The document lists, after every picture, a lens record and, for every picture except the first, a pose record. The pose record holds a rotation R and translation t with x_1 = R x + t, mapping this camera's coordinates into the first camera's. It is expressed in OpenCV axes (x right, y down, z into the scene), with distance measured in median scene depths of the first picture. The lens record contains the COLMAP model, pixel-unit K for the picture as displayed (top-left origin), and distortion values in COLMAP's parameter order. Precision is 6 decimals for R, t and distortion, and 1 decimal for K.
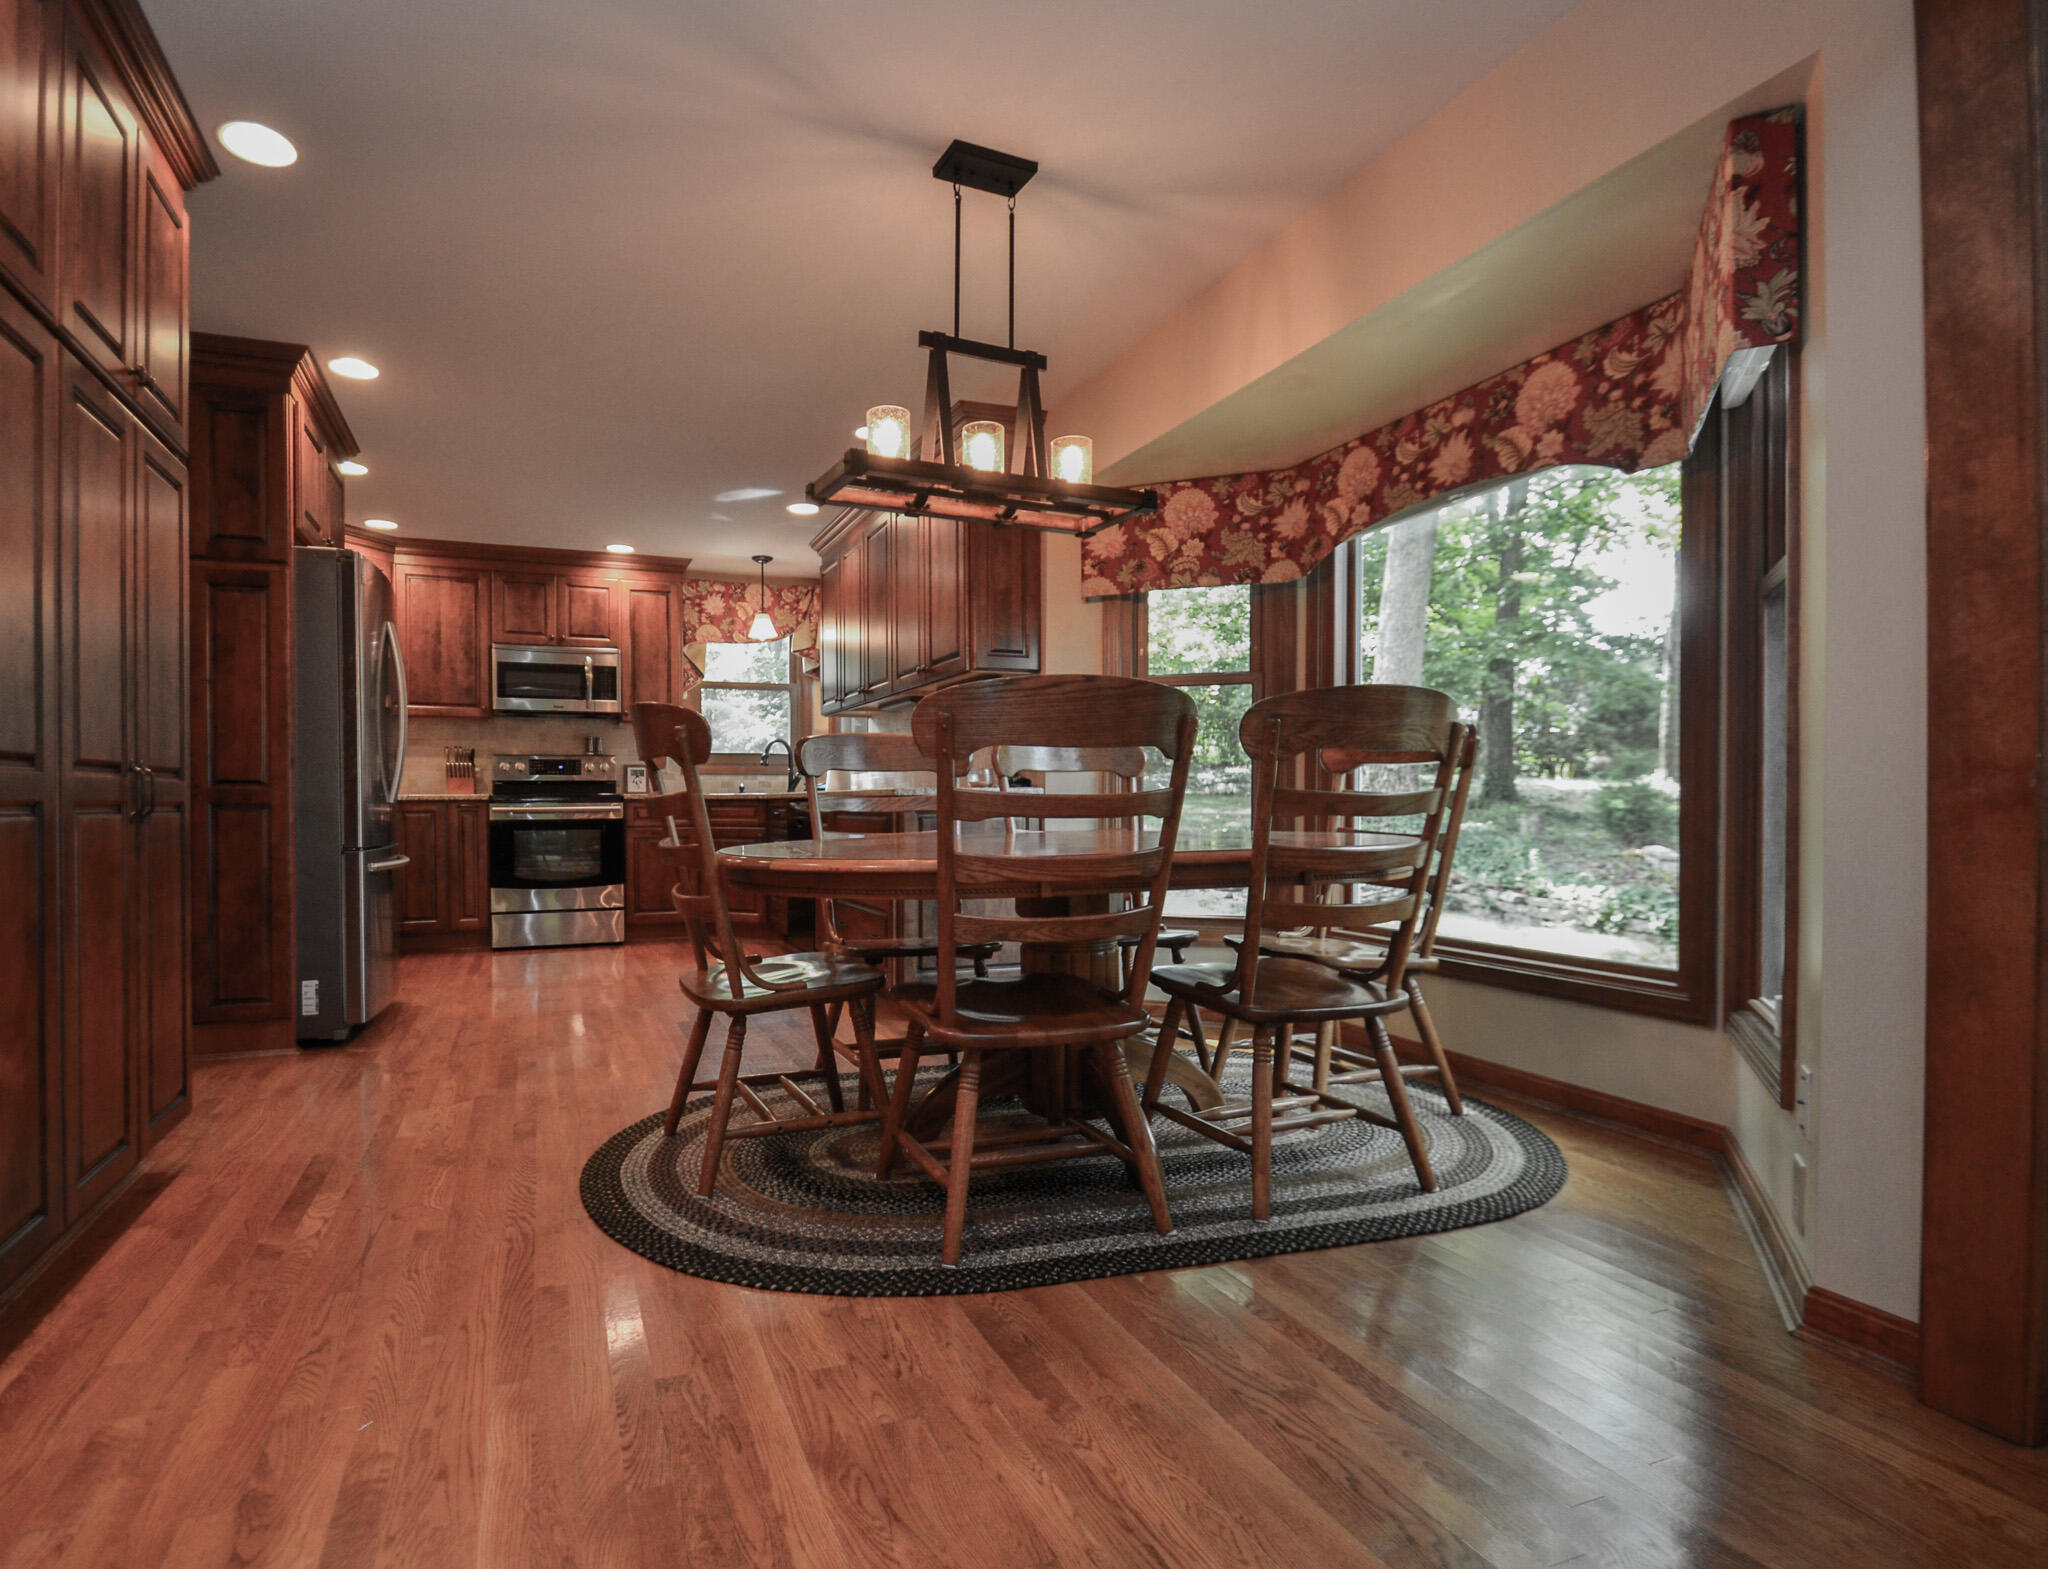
lens RADIAL K [[1040.0, 0, 1020.4], [0, 1040.0, 797.1], [0, 0, 1]] dist [0.000988, 0.000032]
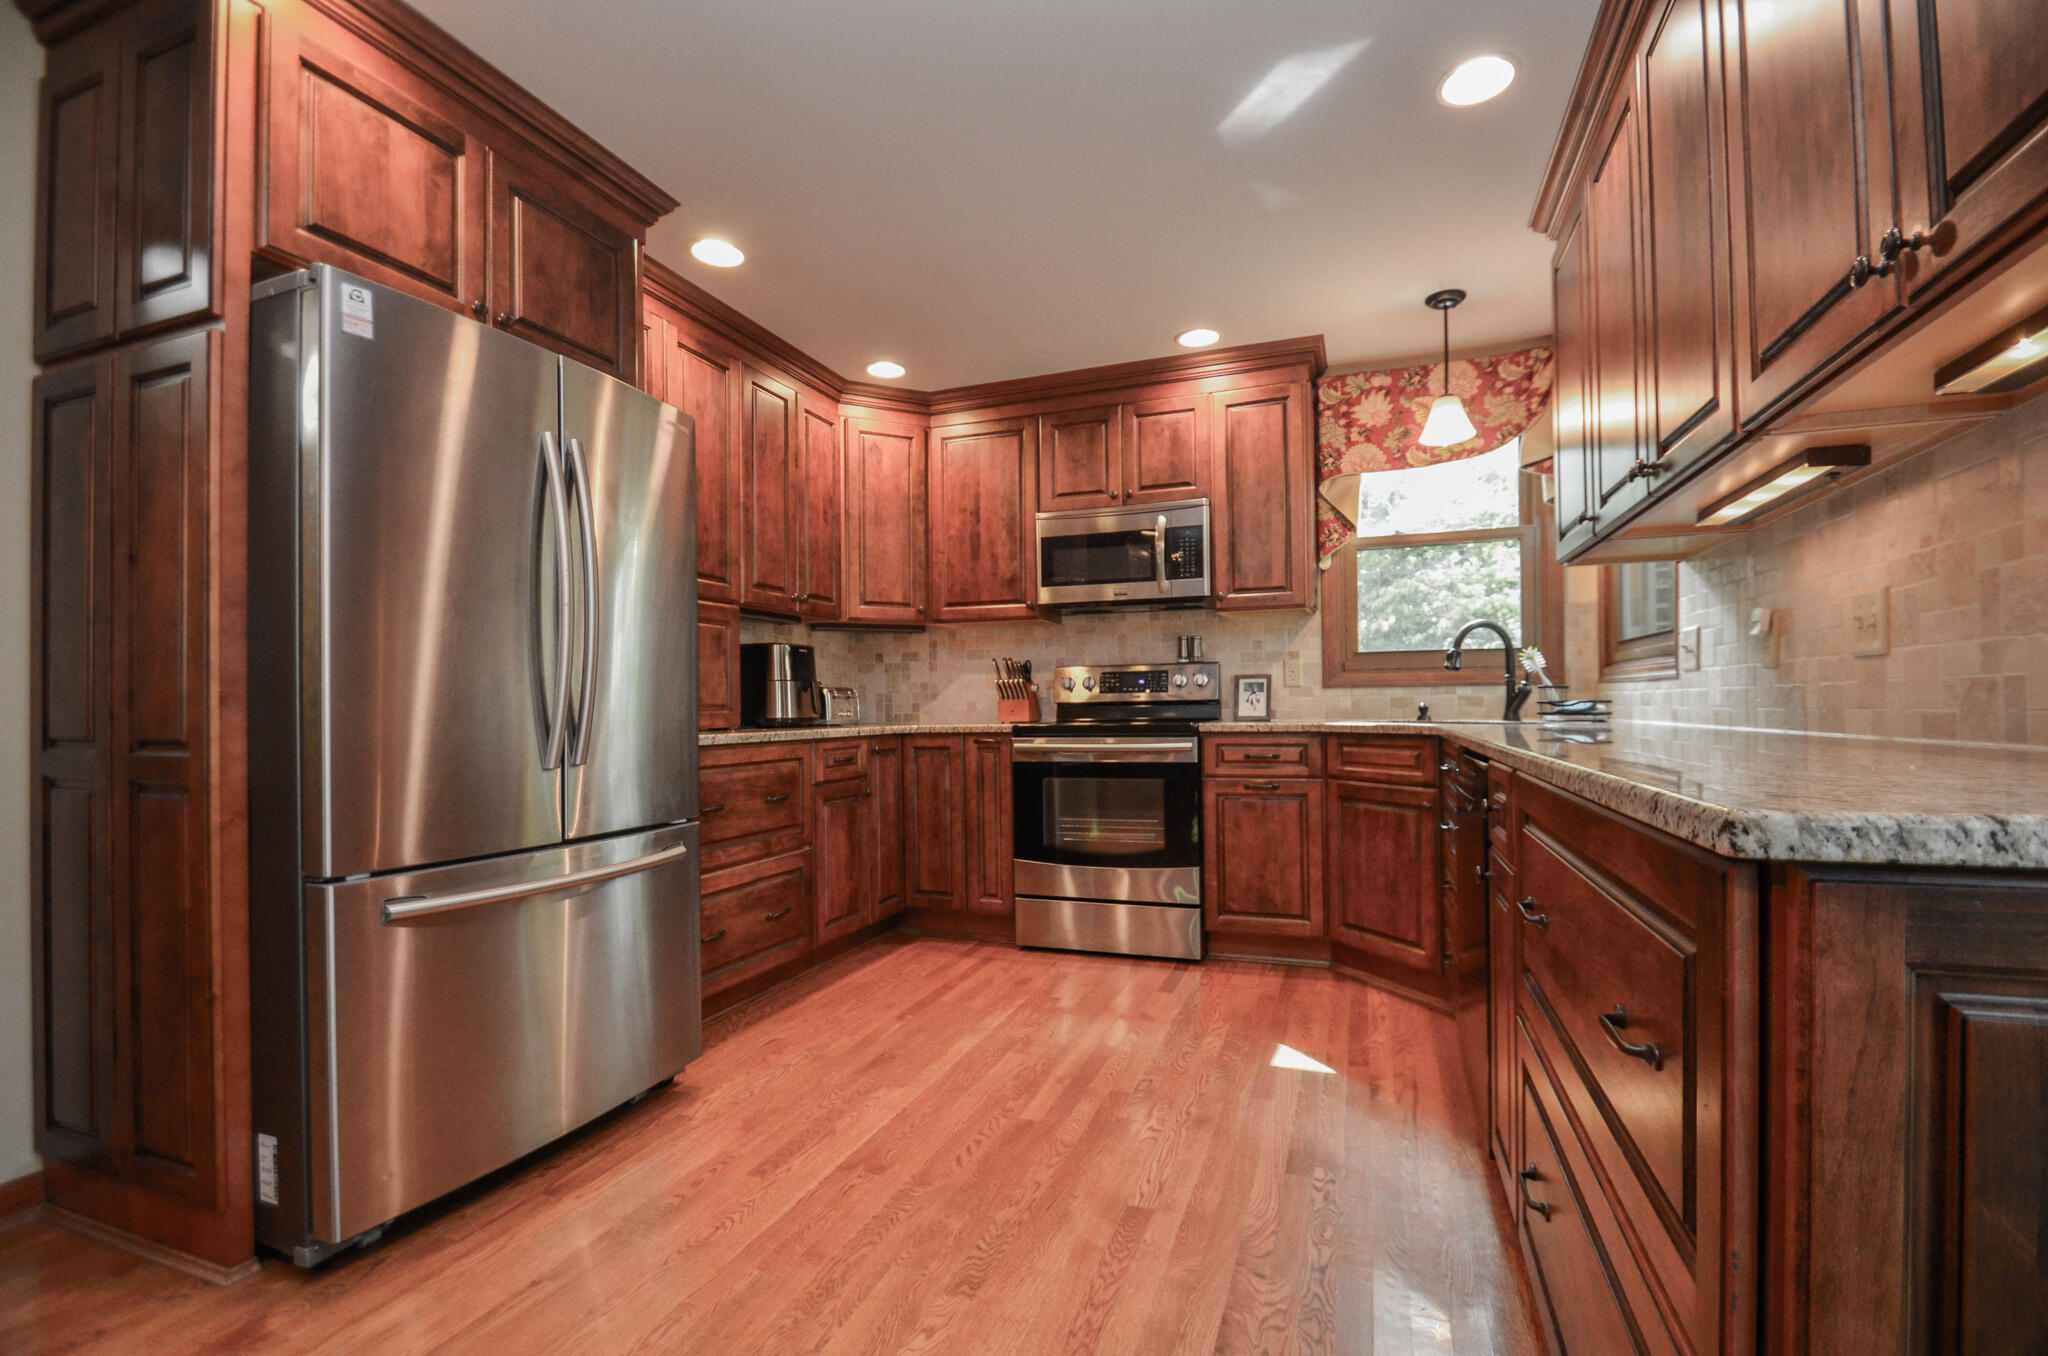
lens RADIAL K [[894.5, 0, 1027.0], [0, 894.5, 694.1], [0, 0, 1]] dist [0.004524, -0.000020]
pose [[0.693647, -0.011006, -0.720231, -0.064073], [0.007972, 0.999939, -0.007602, -0.016896], [0.720271, -0.000468, 0.693692, 0.541208]]
